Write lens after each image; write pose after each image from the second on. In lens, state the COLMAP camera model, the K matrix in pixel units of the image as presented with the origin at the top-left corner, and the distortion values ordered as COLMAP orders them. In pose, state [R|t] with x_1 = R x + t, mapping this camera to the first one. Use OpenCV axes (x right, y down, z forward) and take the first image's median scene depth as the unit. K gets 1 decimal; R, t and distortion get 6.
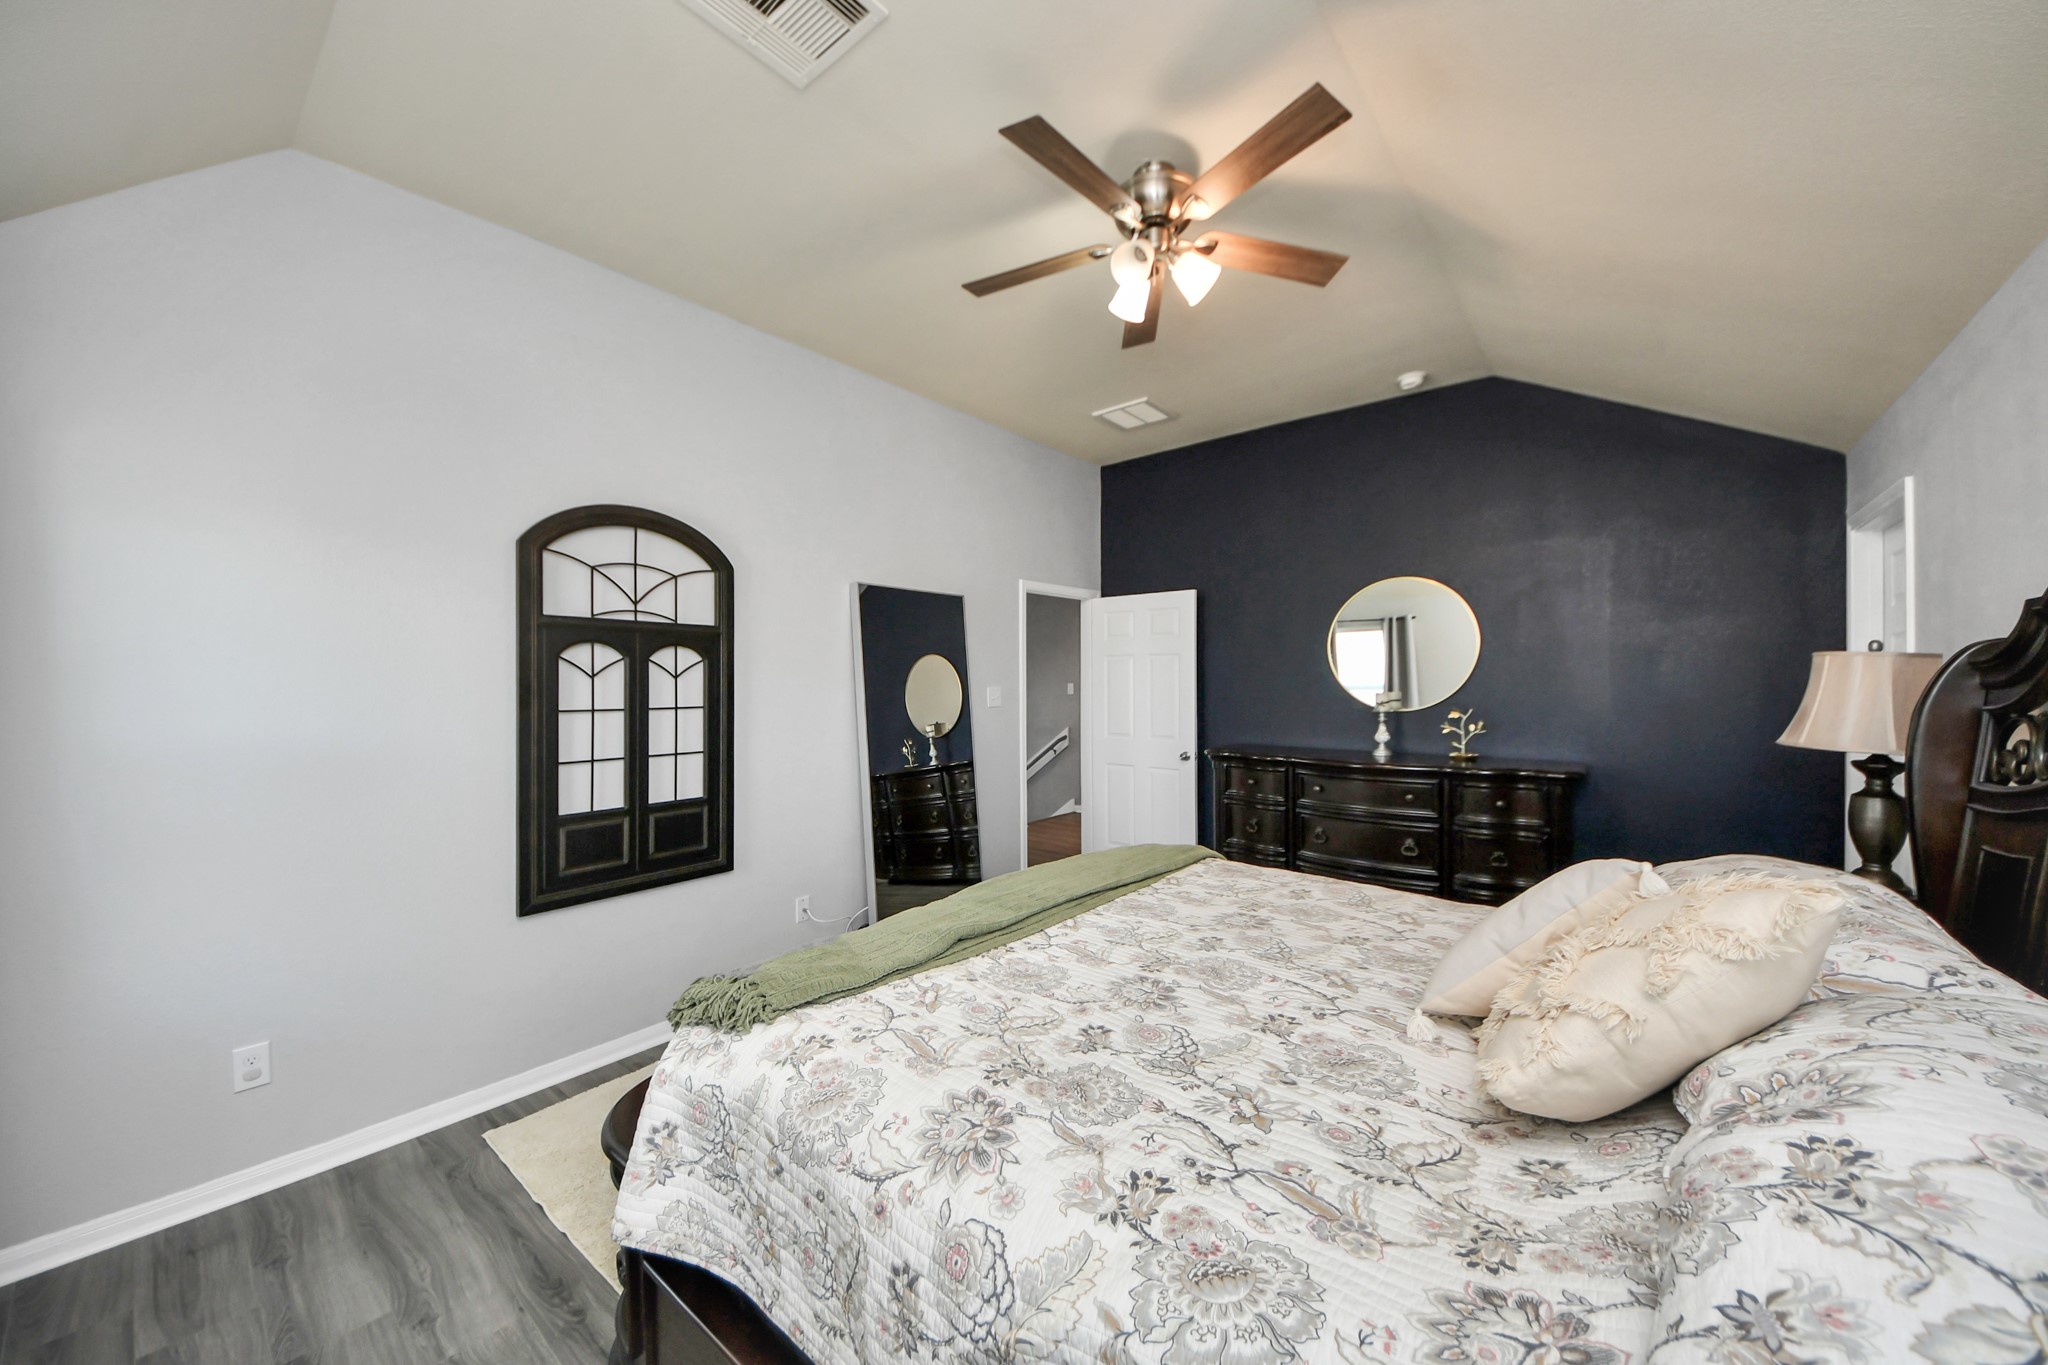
lens RADIAL K [[735.5, 0, 1020.9], [0, 735.5, 656.9], [0, 0, 1]] dist [0.000315, -0.000044]
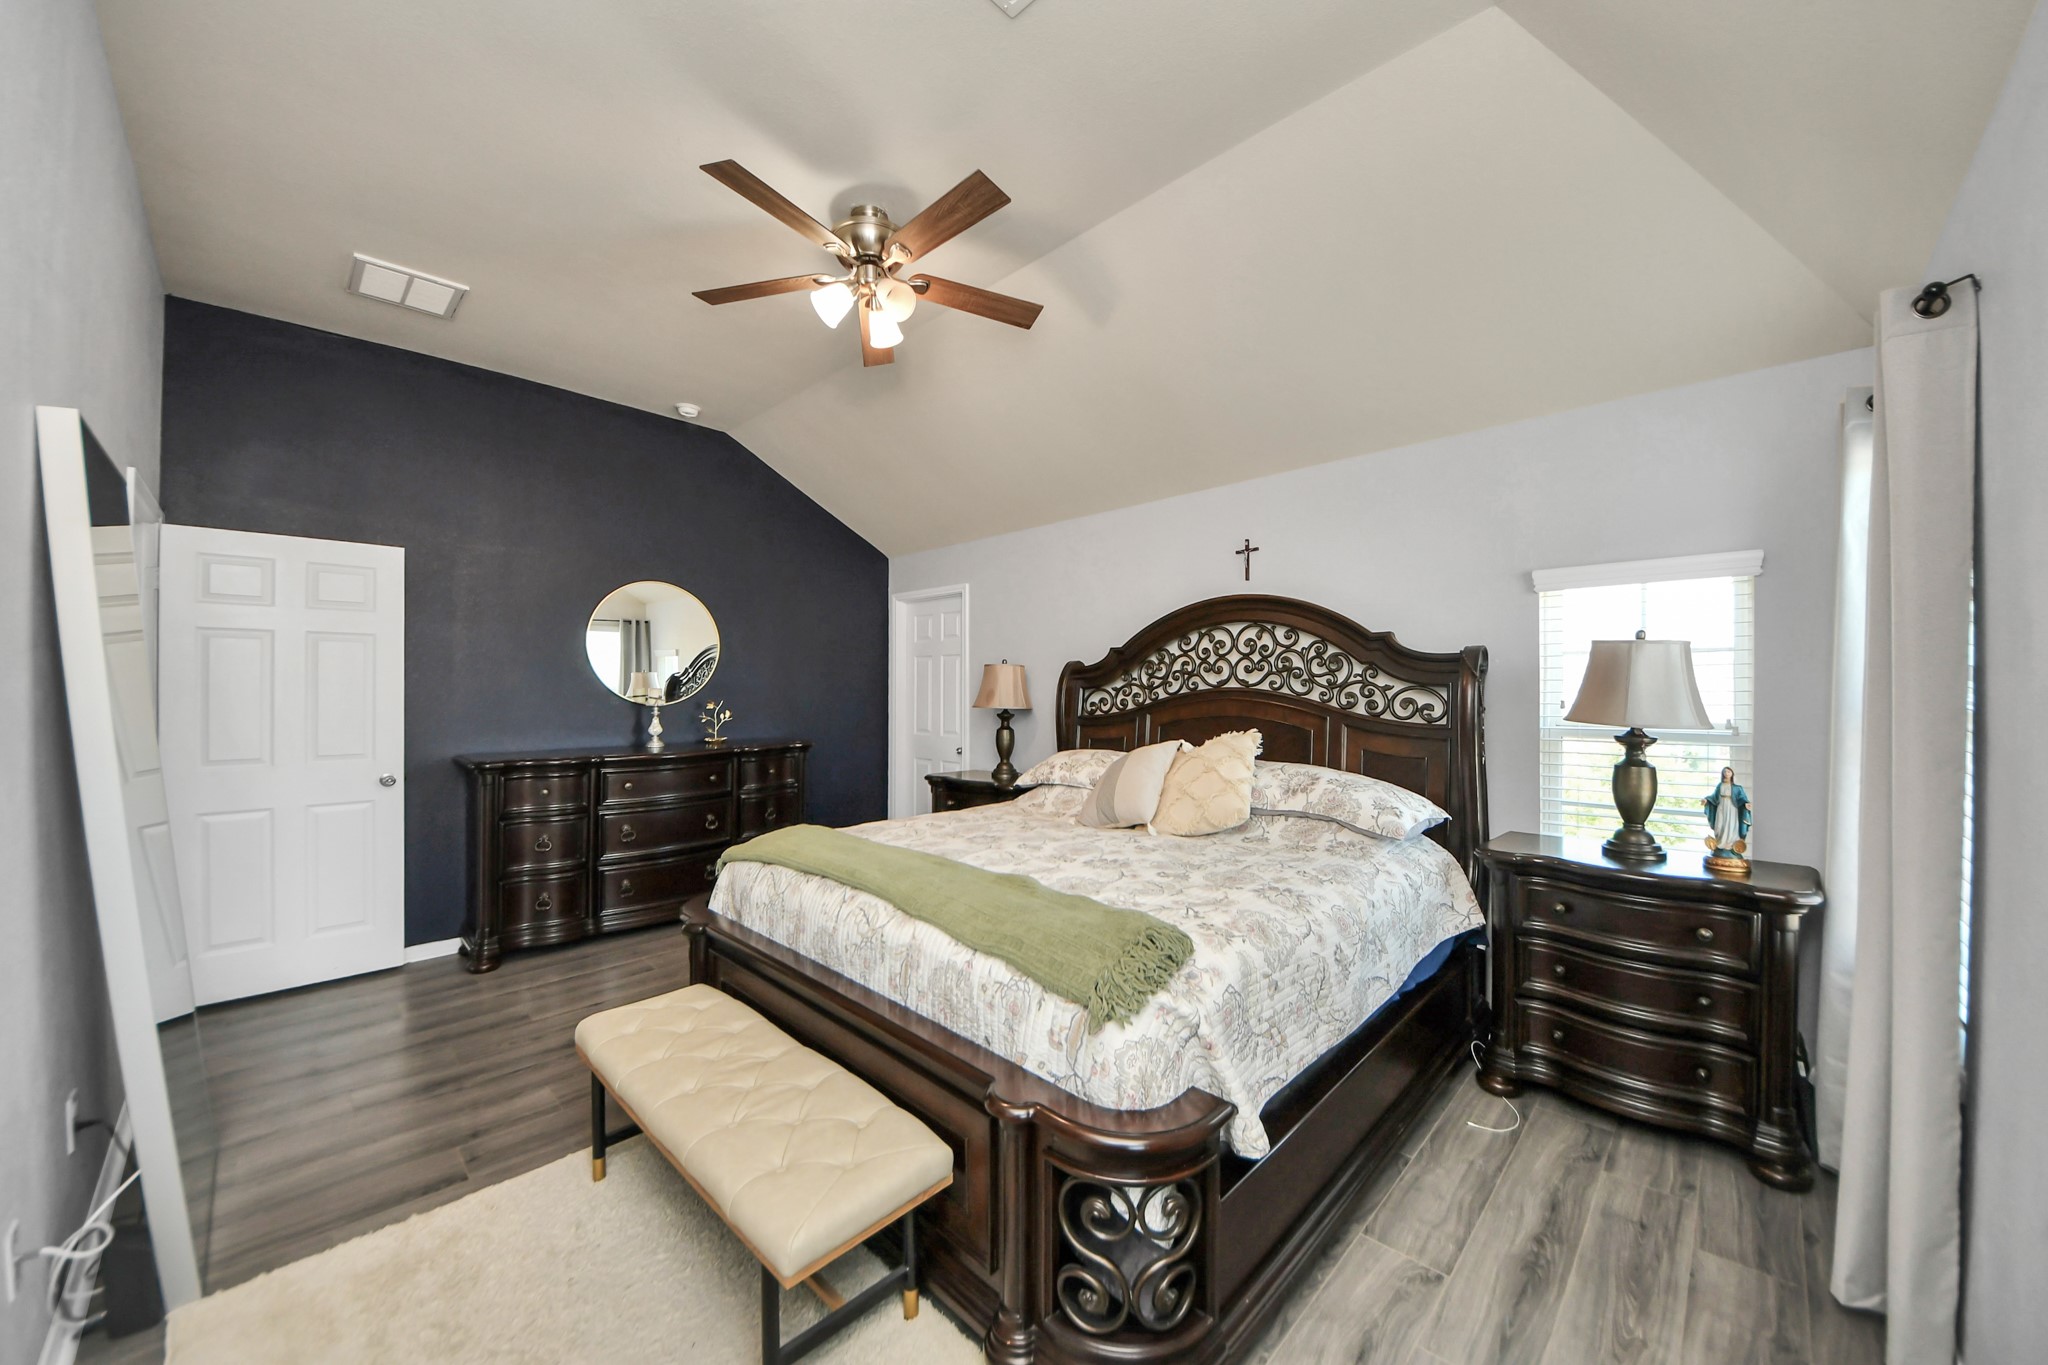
lens RADIAL K [[735.5, 0, 1020.9], [0, 735.5, 656.9], [0, 0, 1]] dist [0.000315, -0.000044]
pose [[0.085887, 0.044132, 0.995327, -0.521237], [-0.028260, 0.998724, -0.041844, 0.033999], [-0.995904, -0.024534, 0.087025, 0.392066]]
